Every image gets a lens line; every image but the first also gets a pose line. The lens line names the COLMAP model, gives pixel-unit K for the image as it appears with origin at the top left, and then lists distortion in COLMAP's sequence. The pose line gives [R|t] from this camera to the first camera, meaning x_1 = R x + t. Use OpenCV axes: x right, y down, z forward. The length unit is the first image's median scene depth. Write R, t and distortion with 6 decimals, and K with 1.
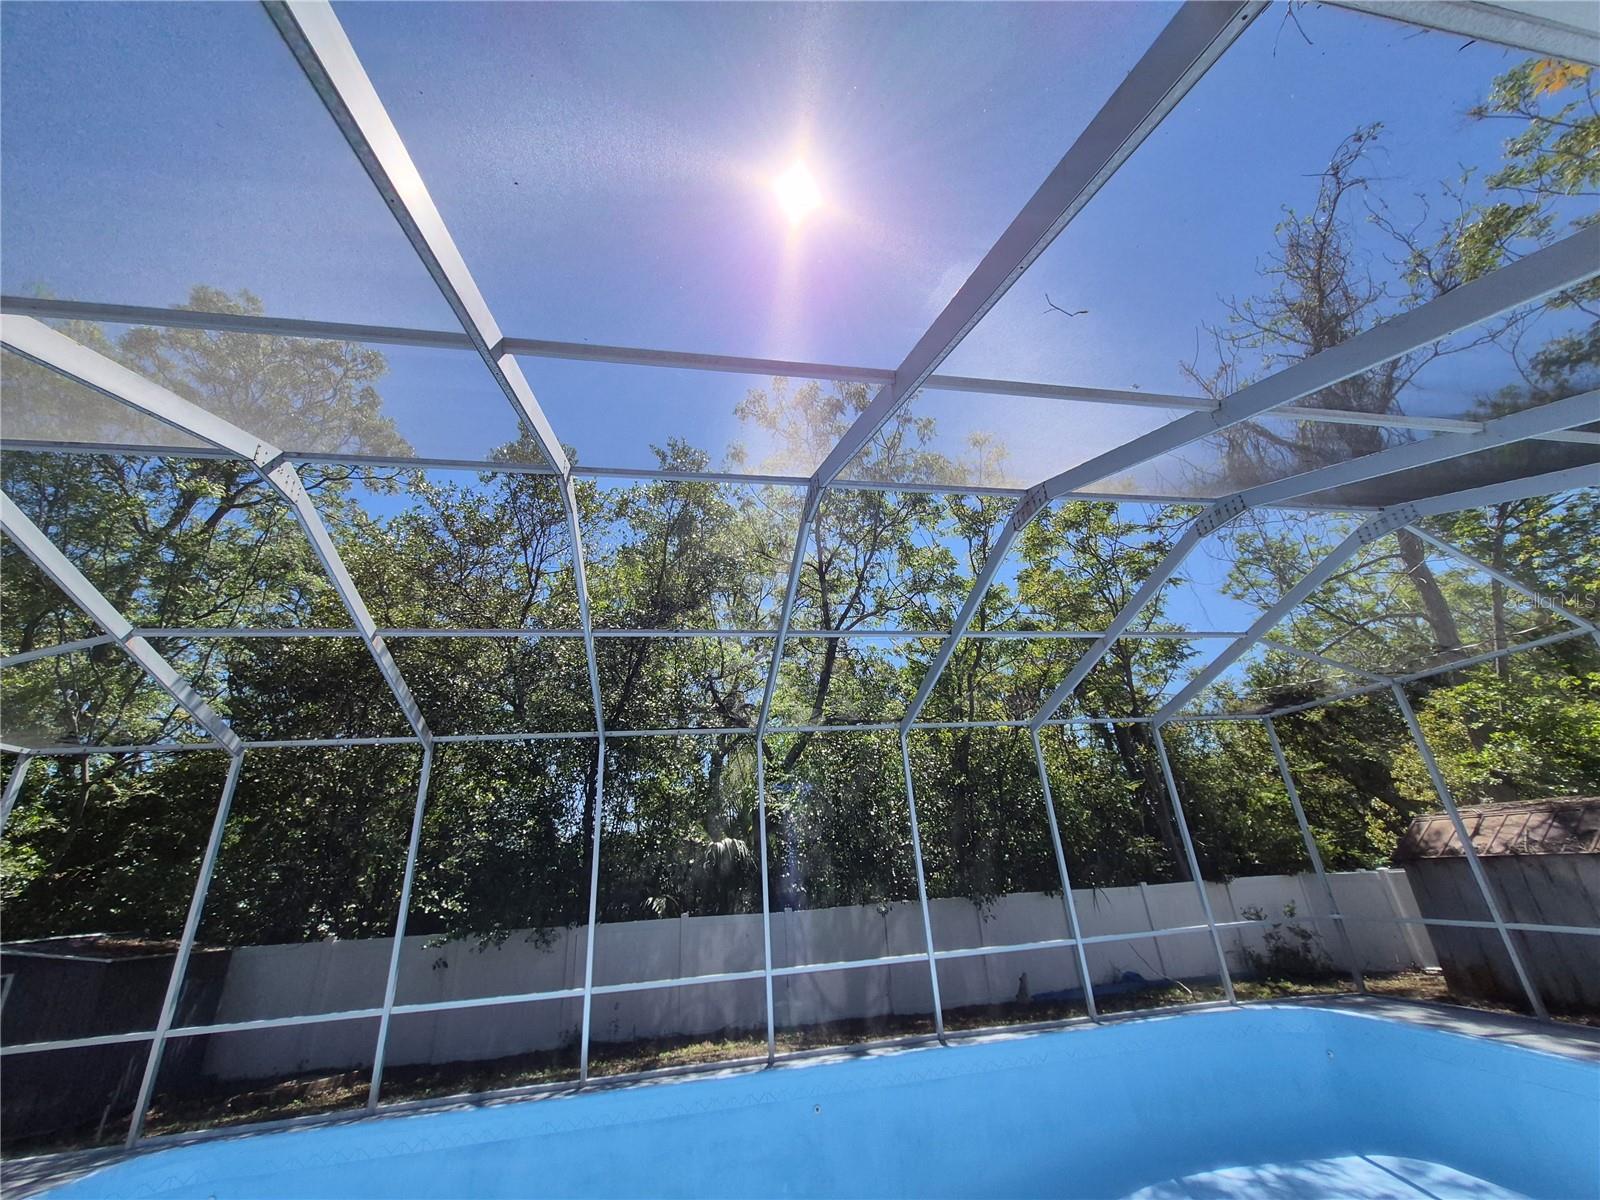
lens RADIAL K [[623.4, 0, 797.1], [0, 623.4, 603.2], [0, 0, 1]] dist [0.002191, 0.000270]
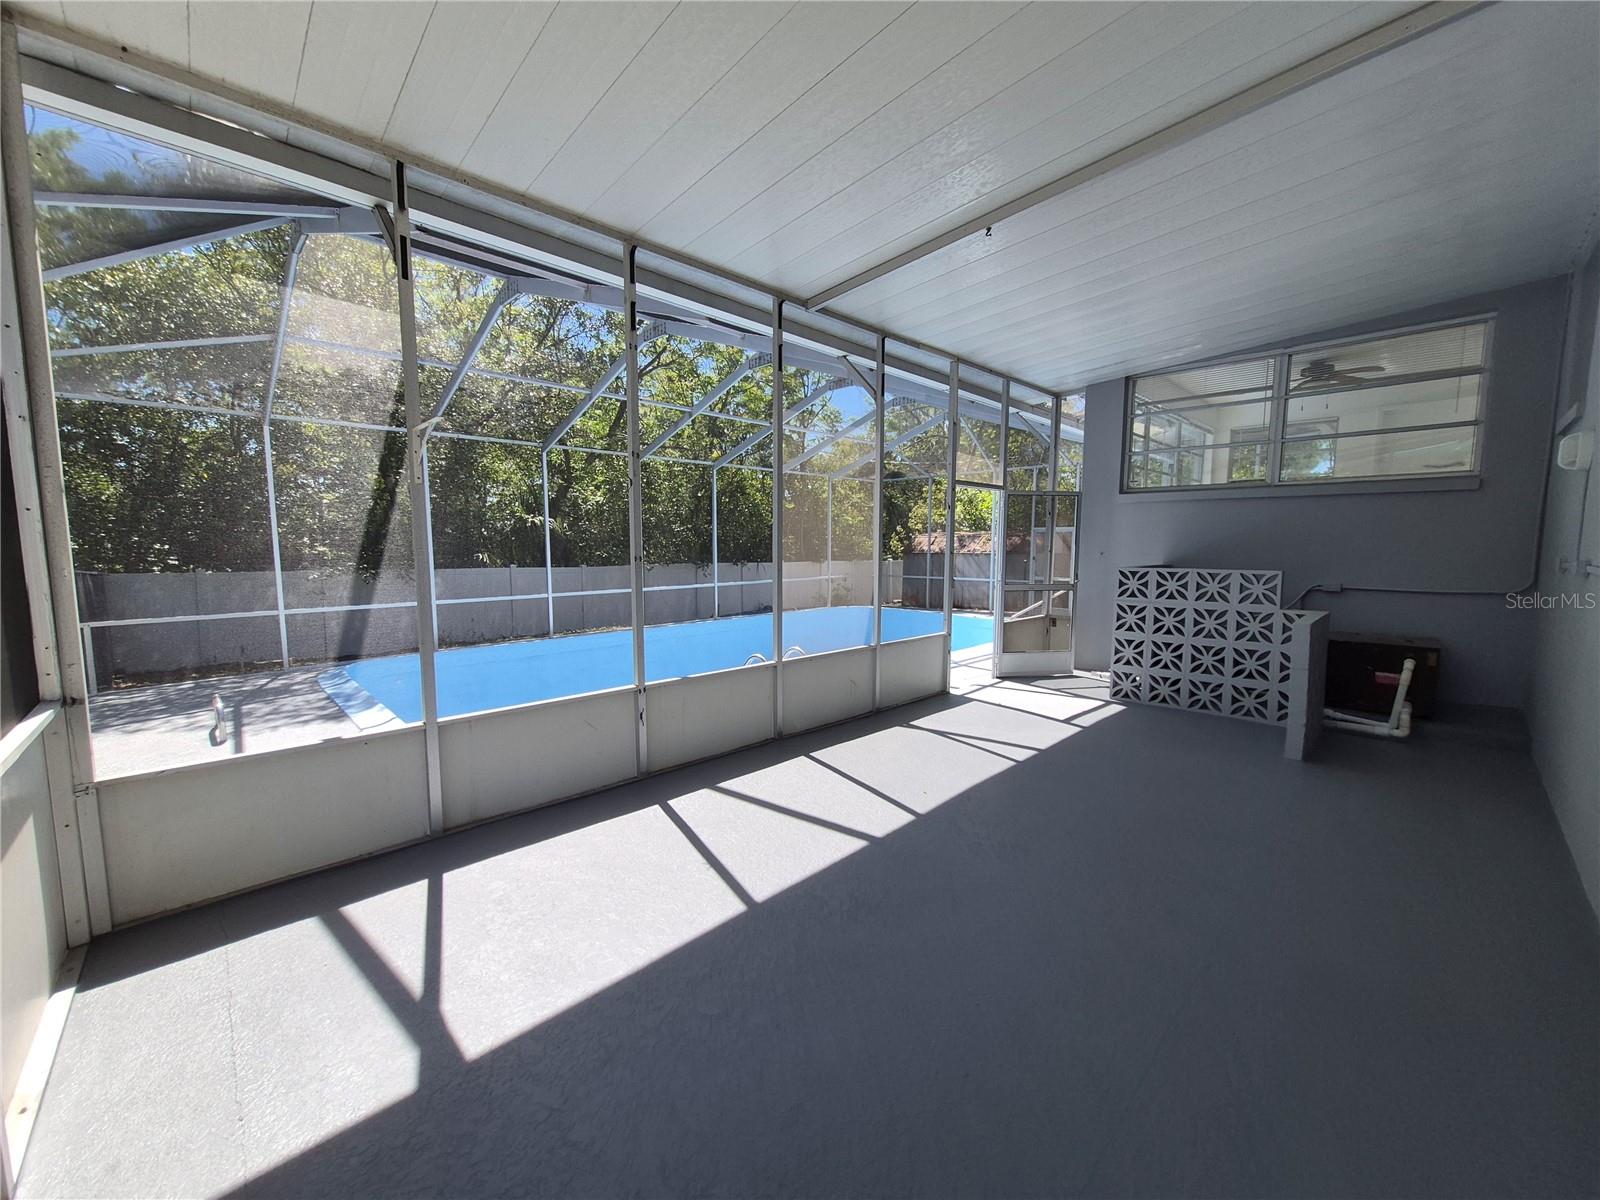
lens RADIAL K [[623.4, 0, 797.5], [0, 623.4, 604.6], [0, 0, 1]] dist [0.002191, 0.000270]
pose [[0.819706, 0.005262, 0.572761, -0.569155], [-0.267046, 0.888140, 0.374023, -0.142007], [-0.506723, -0.459543, 0.729419, -0.469361]]
